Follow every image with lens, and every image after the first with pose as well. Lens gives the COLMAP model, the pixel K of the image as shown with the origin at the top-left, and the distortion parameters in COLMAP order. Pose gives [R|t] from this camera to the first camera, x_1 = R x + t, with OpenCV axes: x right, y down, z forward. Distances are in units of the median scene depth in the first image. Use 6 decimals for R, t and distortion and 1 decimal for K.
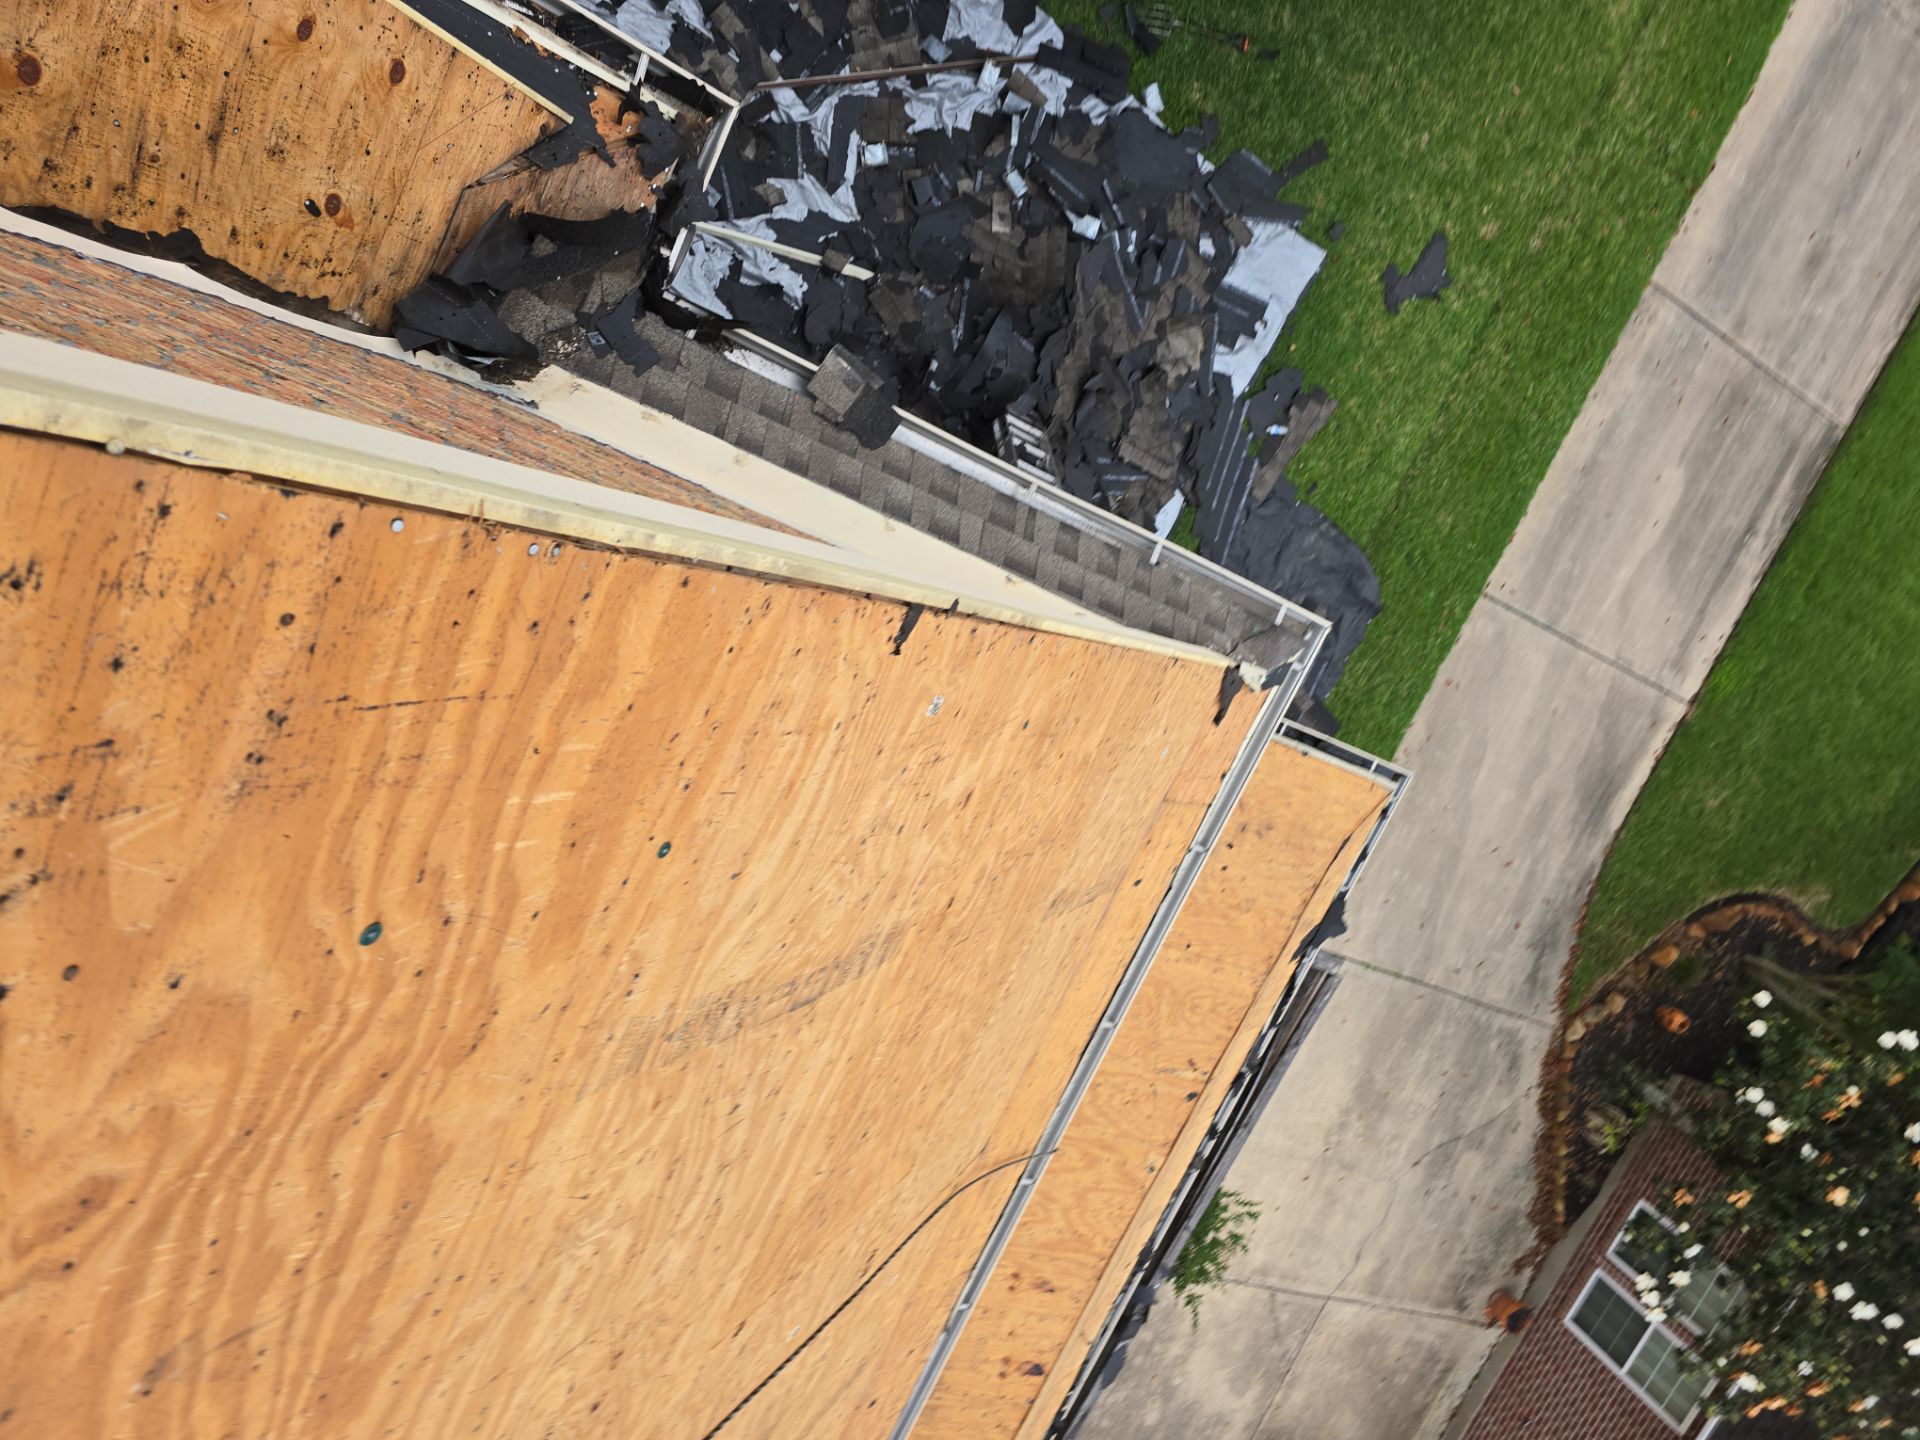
lens RADIAL K [[1284.2, 0, 957.4], [0, 1284.2, 701.4], [0, 0, 1]] dist [0.080733, -0.072691]
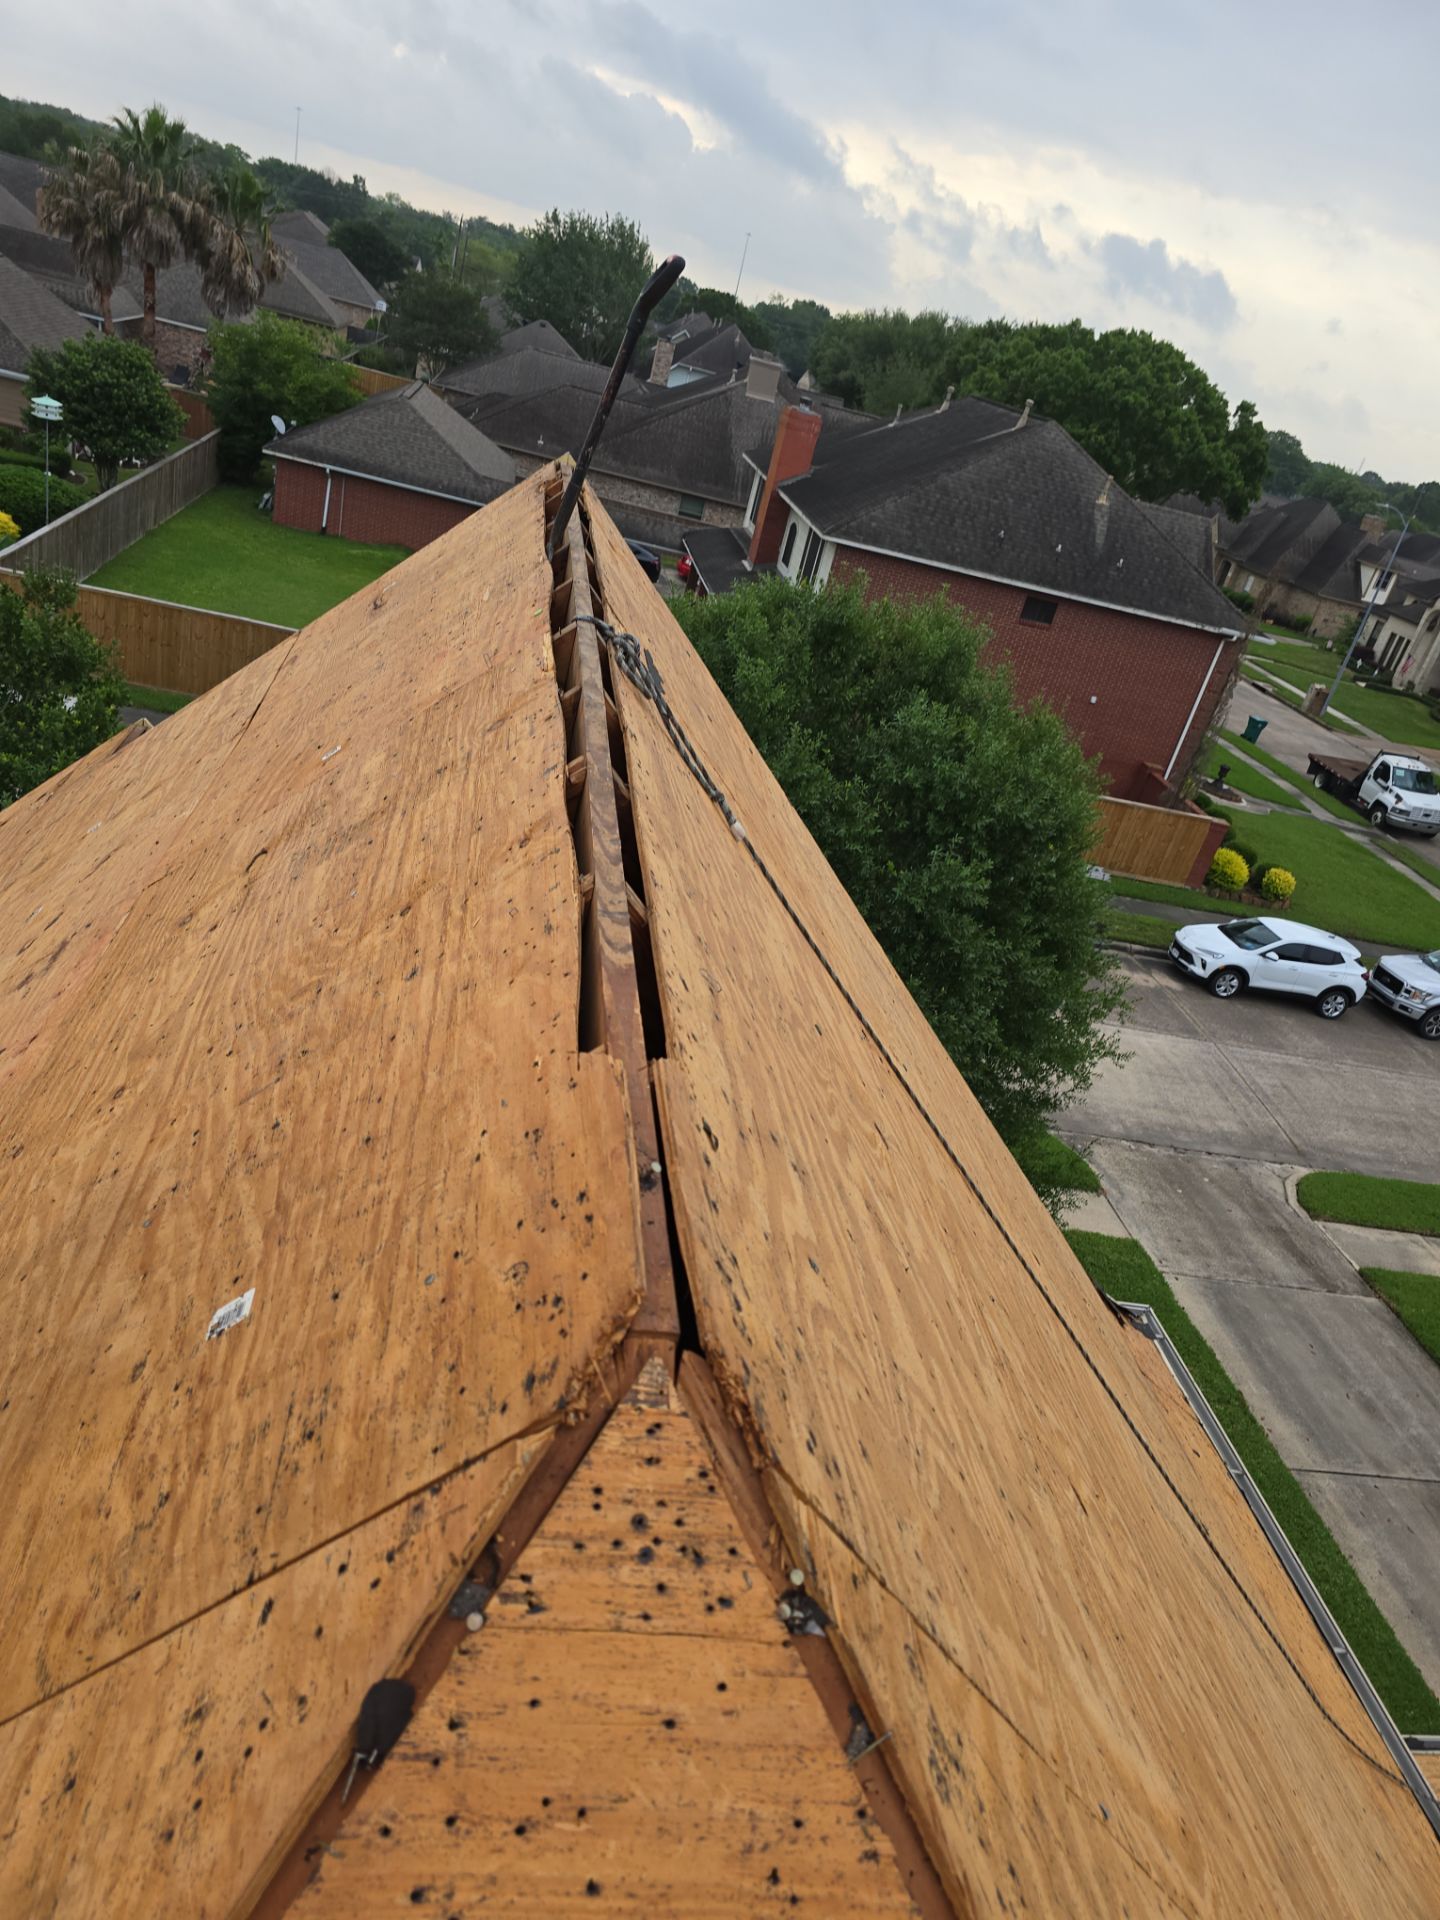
lens RADIAL K [[1289.0, 0, 724.6], [0, 1289.0, 977.8], [0, 0, 1]] dist [0.052636, -0.048170]
pose [[0.836512, -0.371228, 0.403035, -0.175530], [0.496399, 0.201954, -0.844277, 0.282908], [0.232025, 0.906314, 0.353214, 0.057086]]
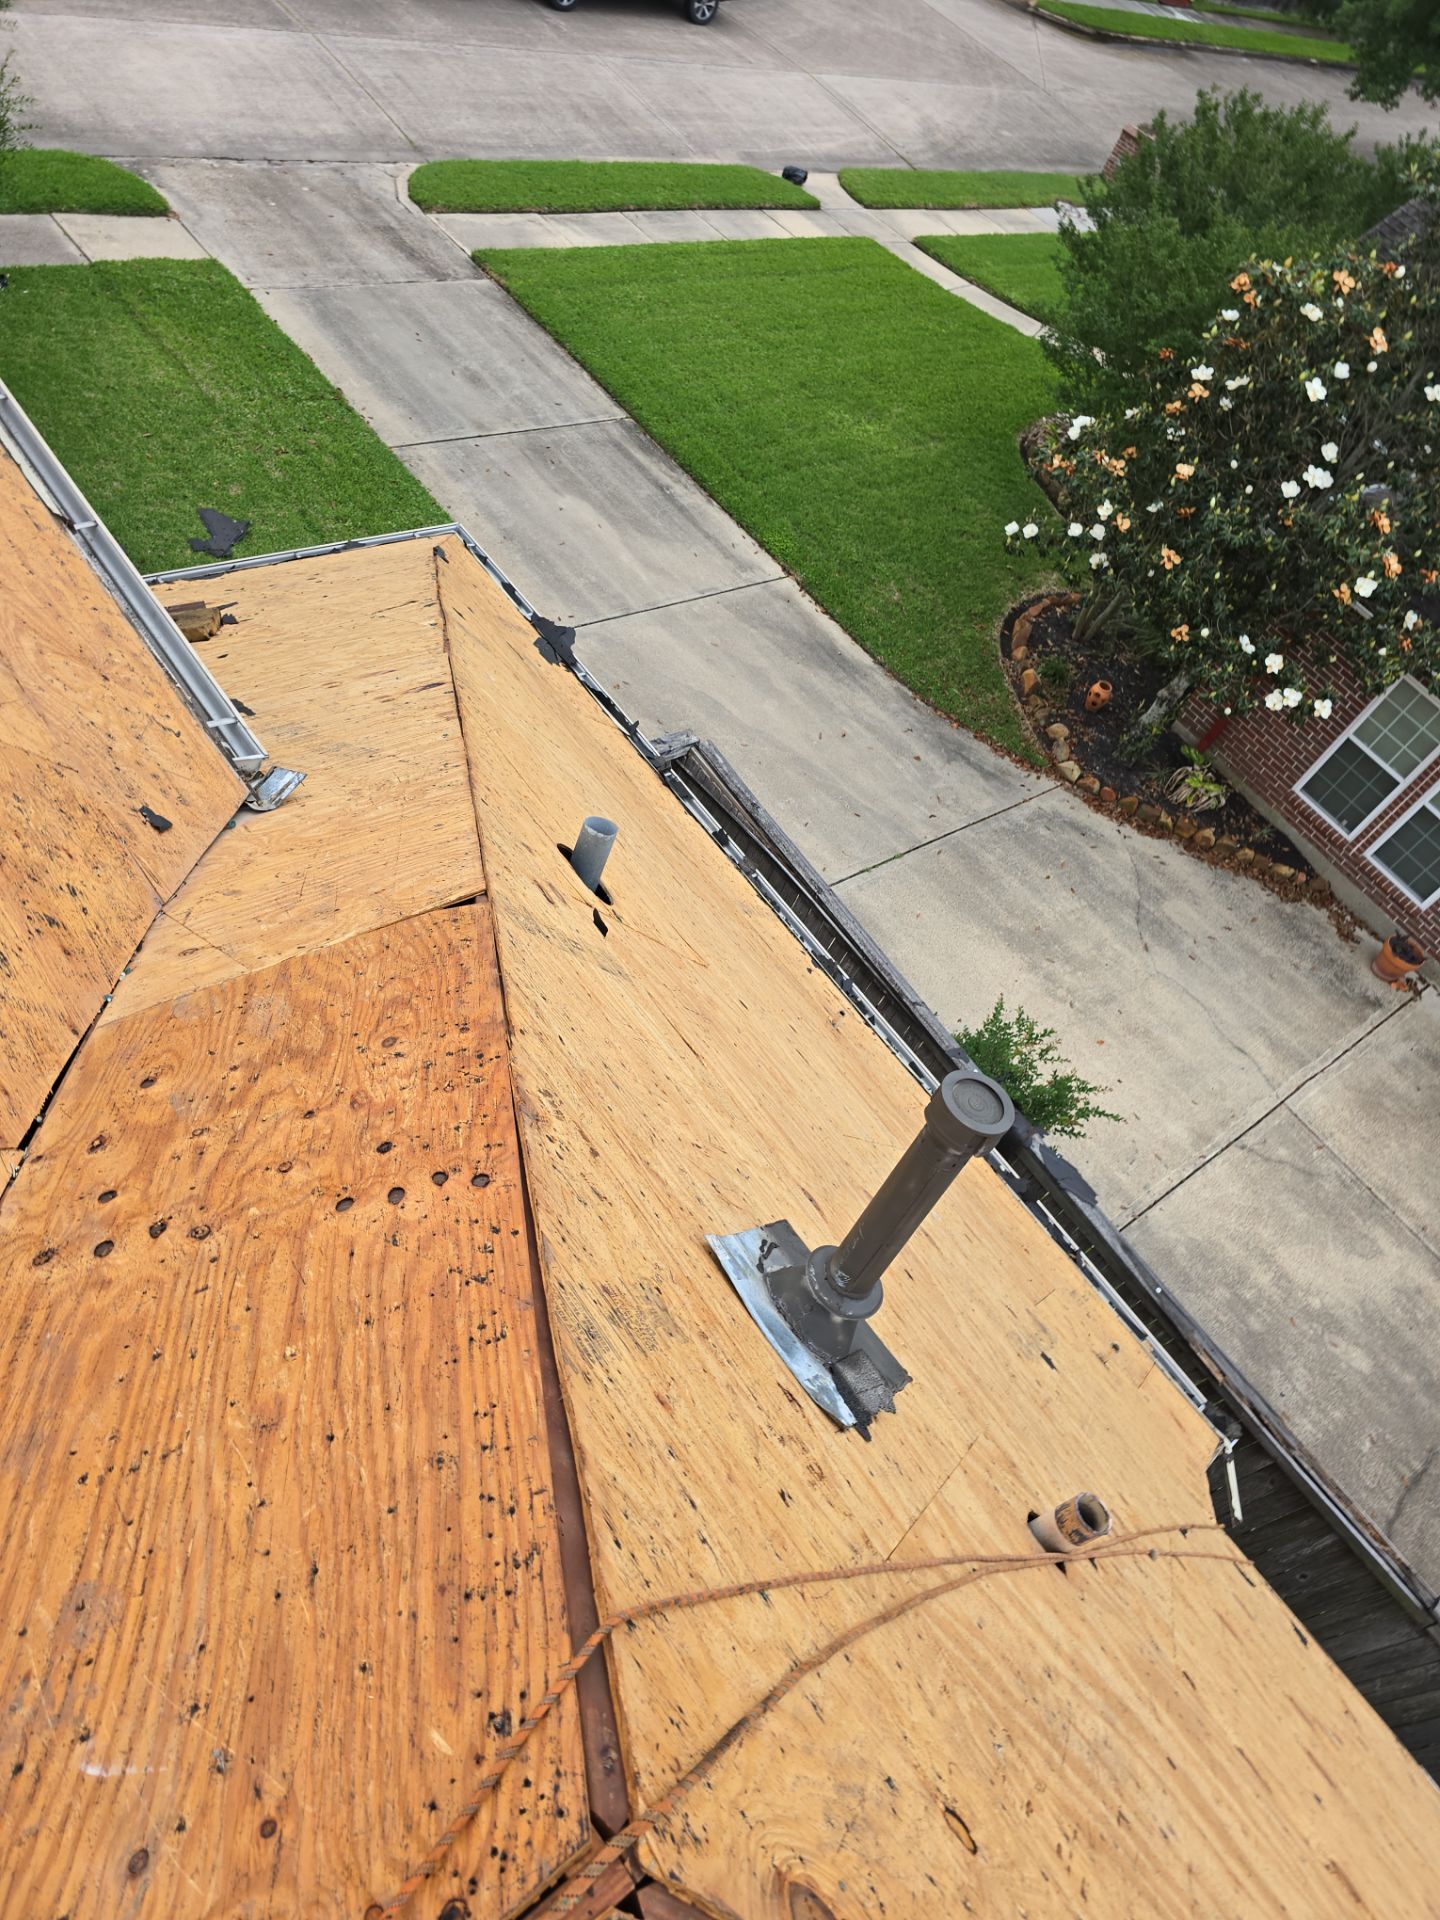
lens RADIAL K [[1288.1, 0, 714.1], [0, 1288.1, 966.7], [0, 0, 1]] dist [0.057051, -0.049618]
pose [[0.477079, -0.797110, 0.370150, -0.109747], [0.864056, 0.348433, -0.363320, 0.436613], [0.160634, 0.493163, 0.854978, 0.244768]]
